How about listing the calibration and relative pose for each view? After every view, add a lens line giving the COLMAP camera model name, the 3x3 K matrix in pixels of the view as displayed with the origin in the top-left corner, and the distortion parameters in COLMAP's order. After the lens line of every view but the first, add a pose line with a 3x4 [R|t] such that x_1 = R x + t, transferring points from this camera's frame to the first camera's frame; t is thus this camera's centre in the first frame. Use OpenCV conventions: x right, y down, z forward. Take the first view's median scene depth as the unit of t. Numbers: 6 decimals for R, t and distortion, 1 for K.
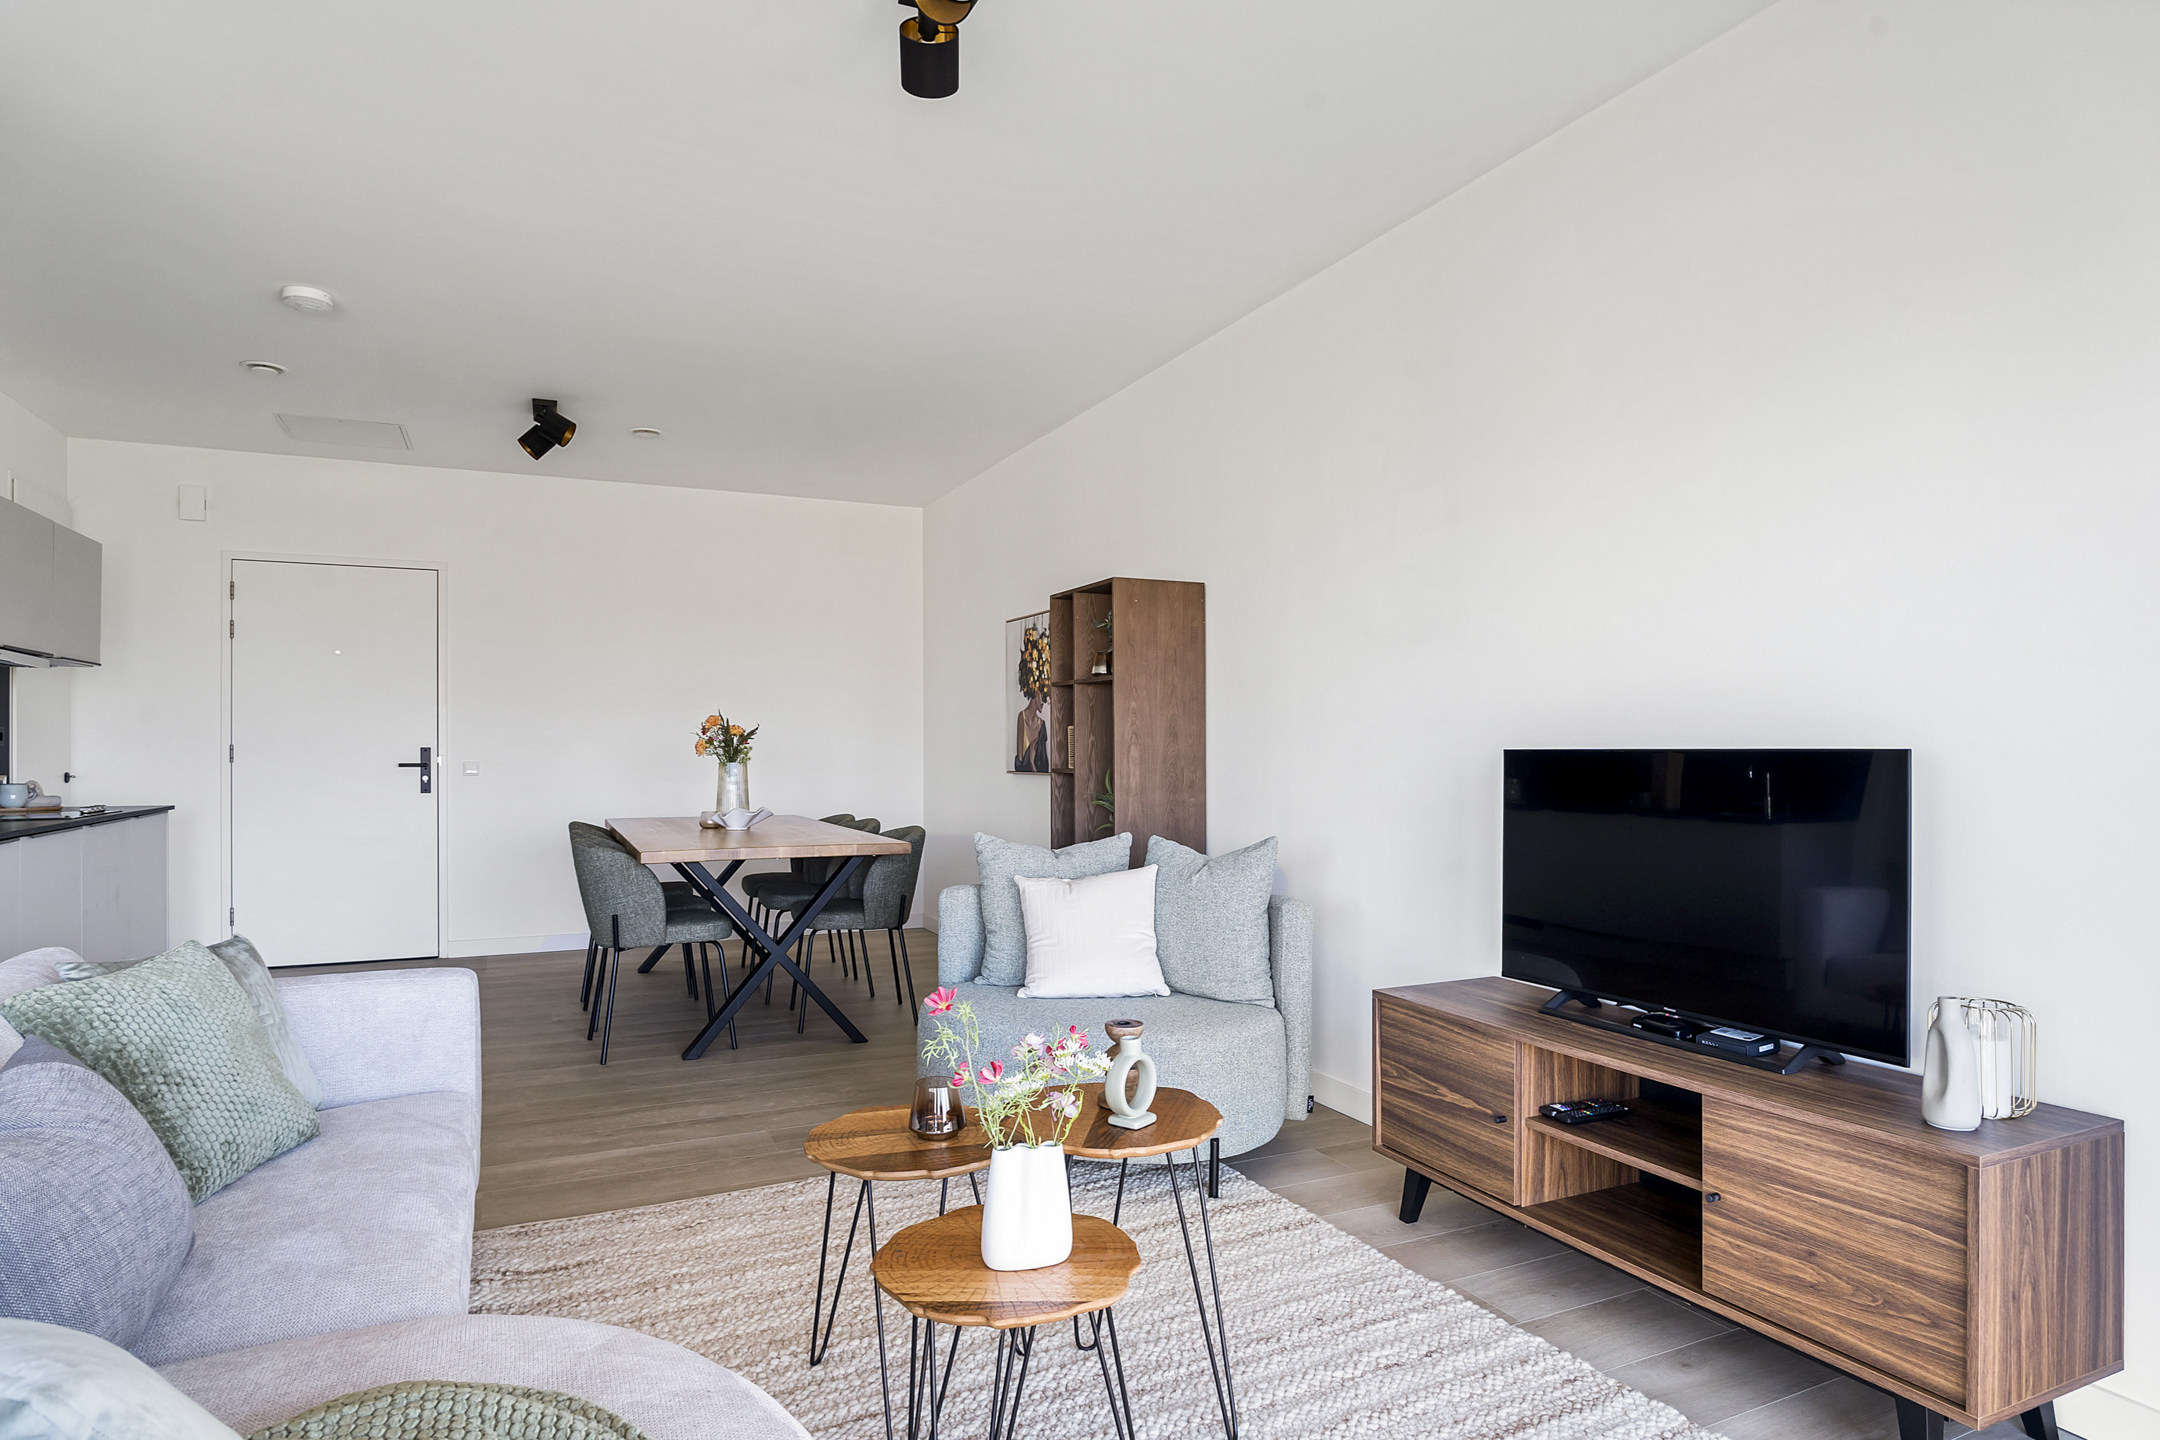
lens RADIAL K [[1212.6, 0, 1084.8], [0, 1212.6, 744.4], [0, 0, 1]] dist [-0.020700, 0.002763]
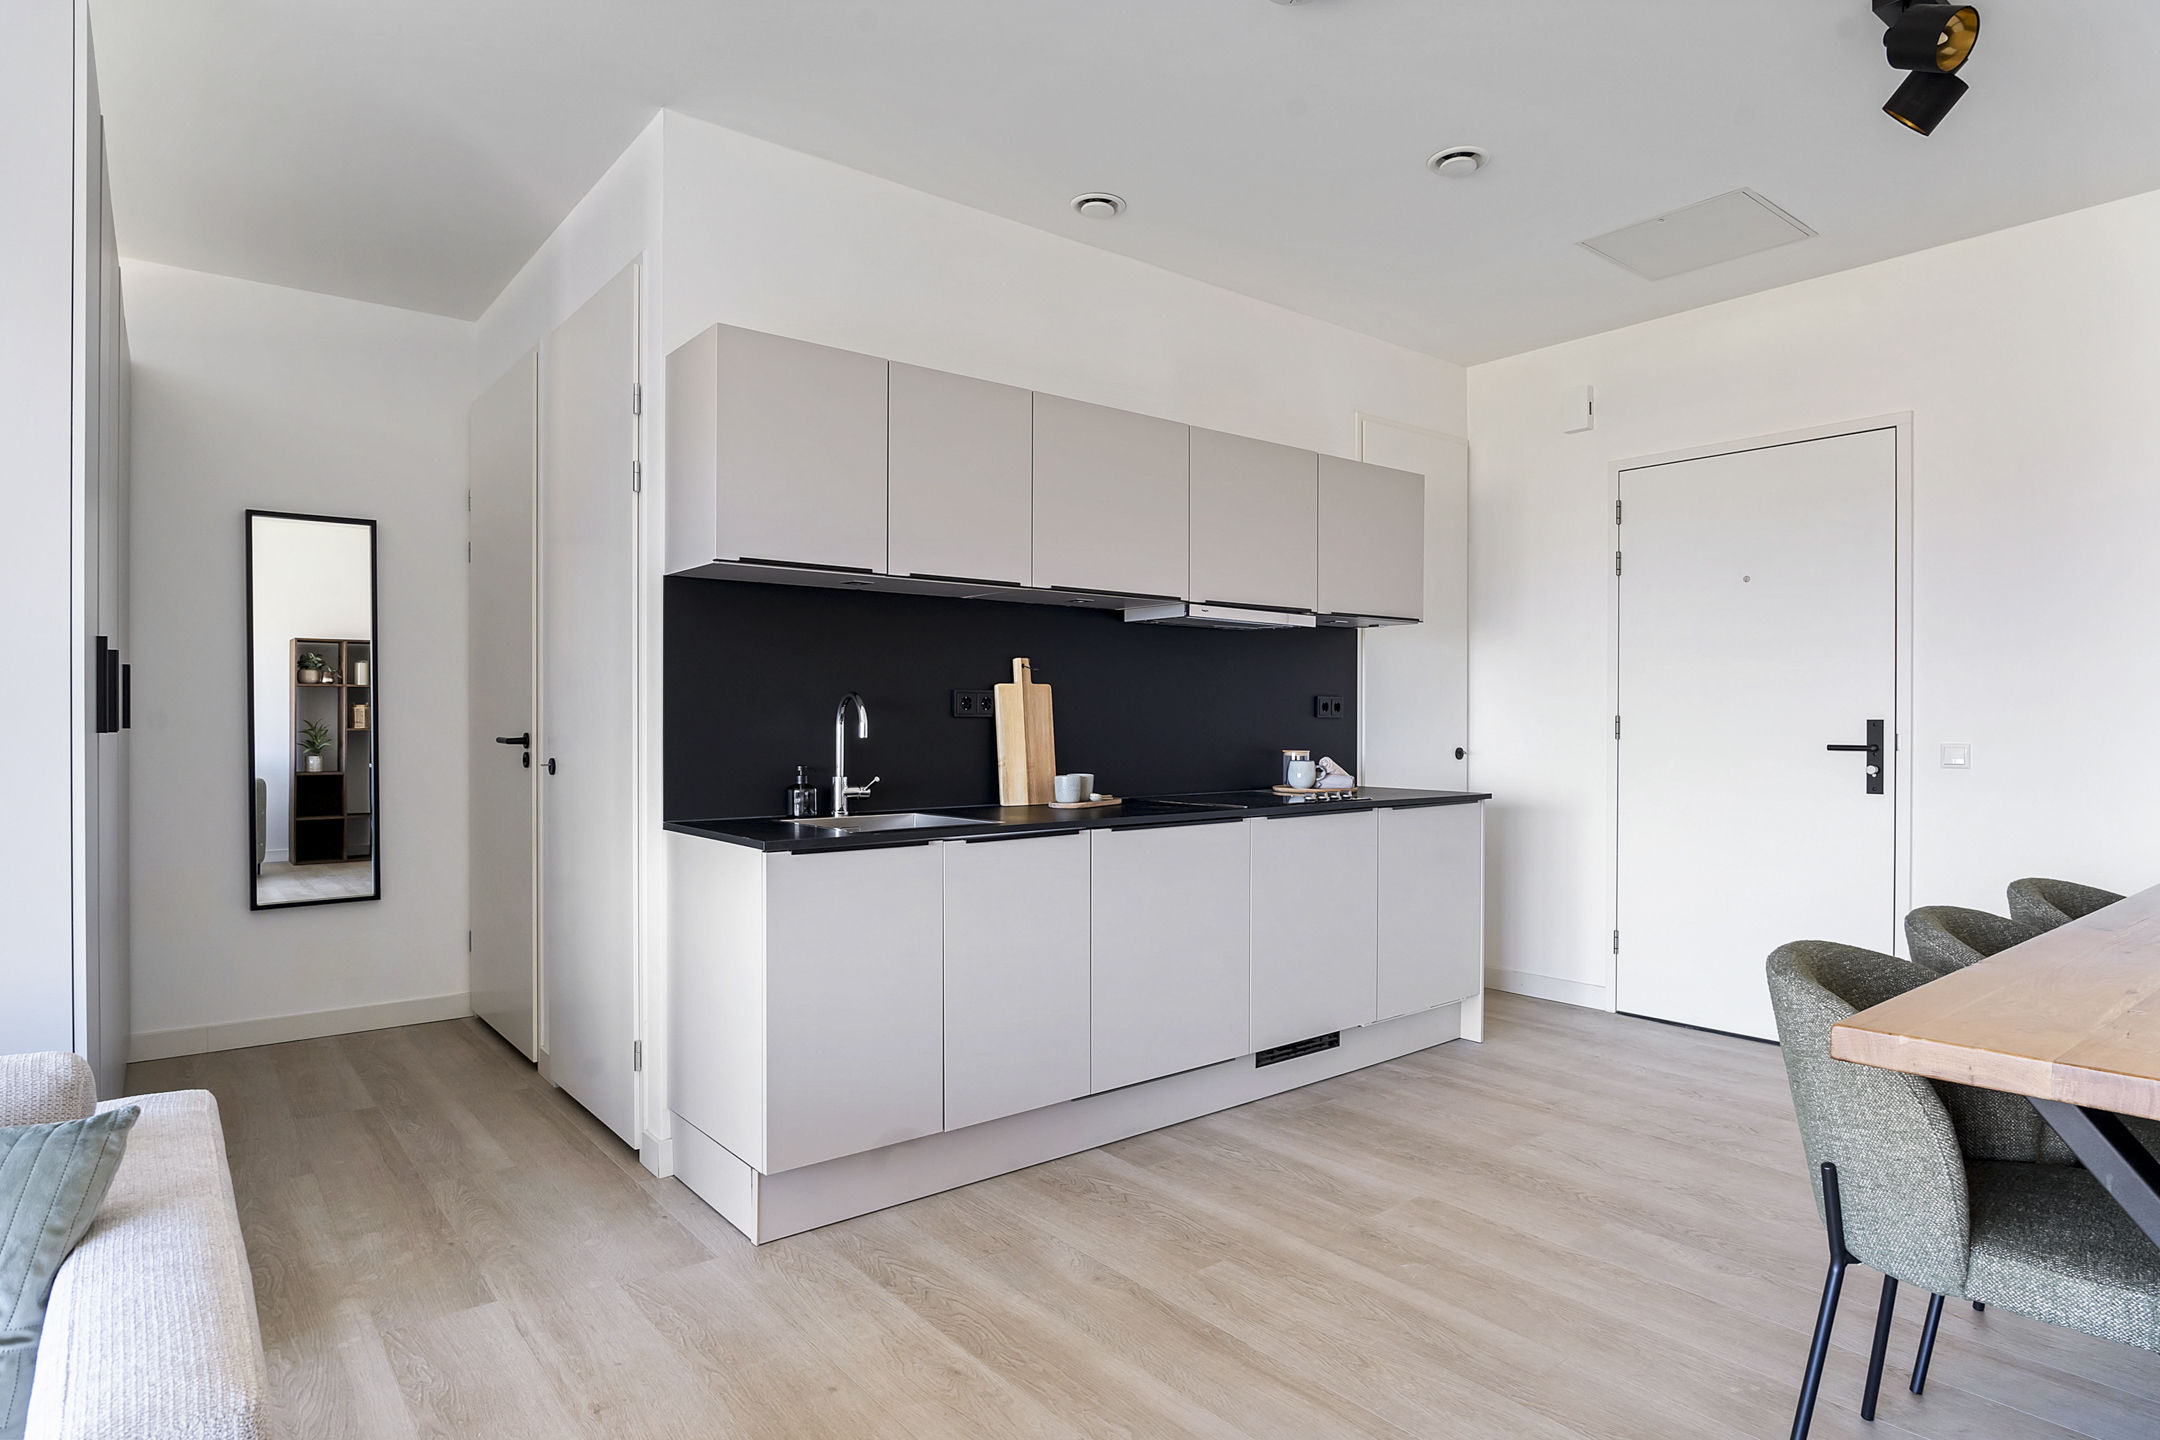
lens RADIAL K [[1188.4, 0, 1085.9], [0, 1188.4, 728.9], [0, 0, 1]] dist [-0.024887, 0.002110]
pose [[0.236998, 0.008899, -0.971469, -0.074546], [0.001571, 0.999953, 0.009543, 0.001166], [0.971509, -0.003788, 0.236973, 0.574827]]
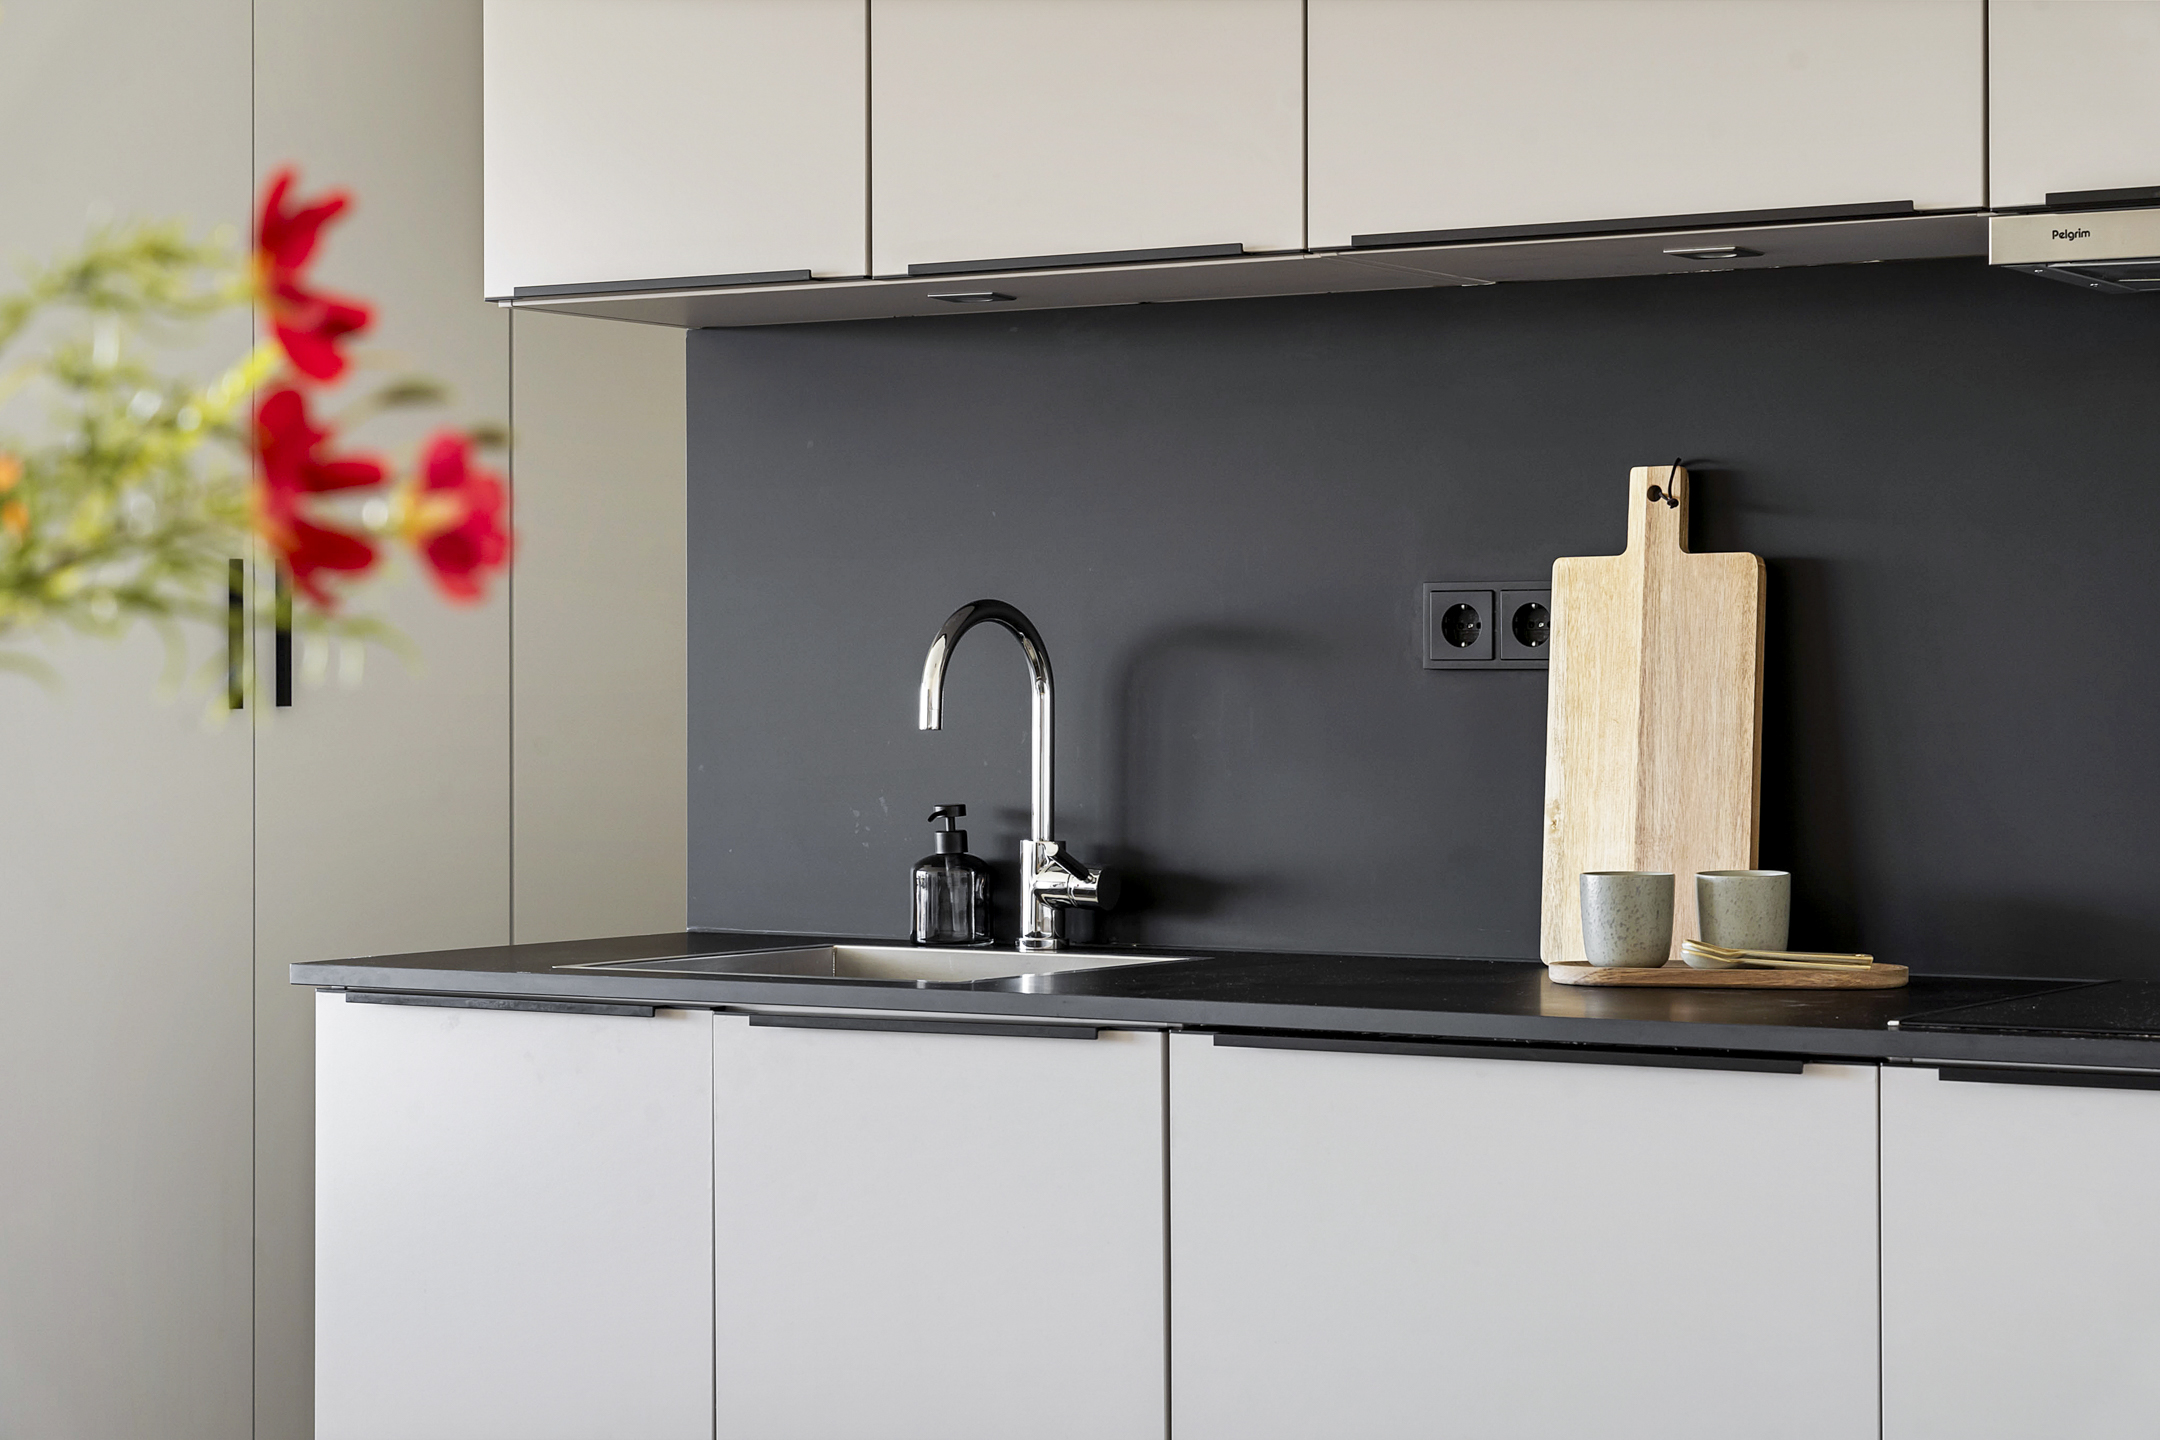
lens RADIAL K [[4232.3, 0, 1080.0], [0, 4232.3, 720.0], [0, 0, 1]] dist [0.017136, 0.000408]
pose [[-0.837612, 0.005511, -0.546238, -0.279895], [0.003586, 0.999983, 0.004590, 0.005768], [0.546254, 0.001885, -0.837618, 1.239922]]
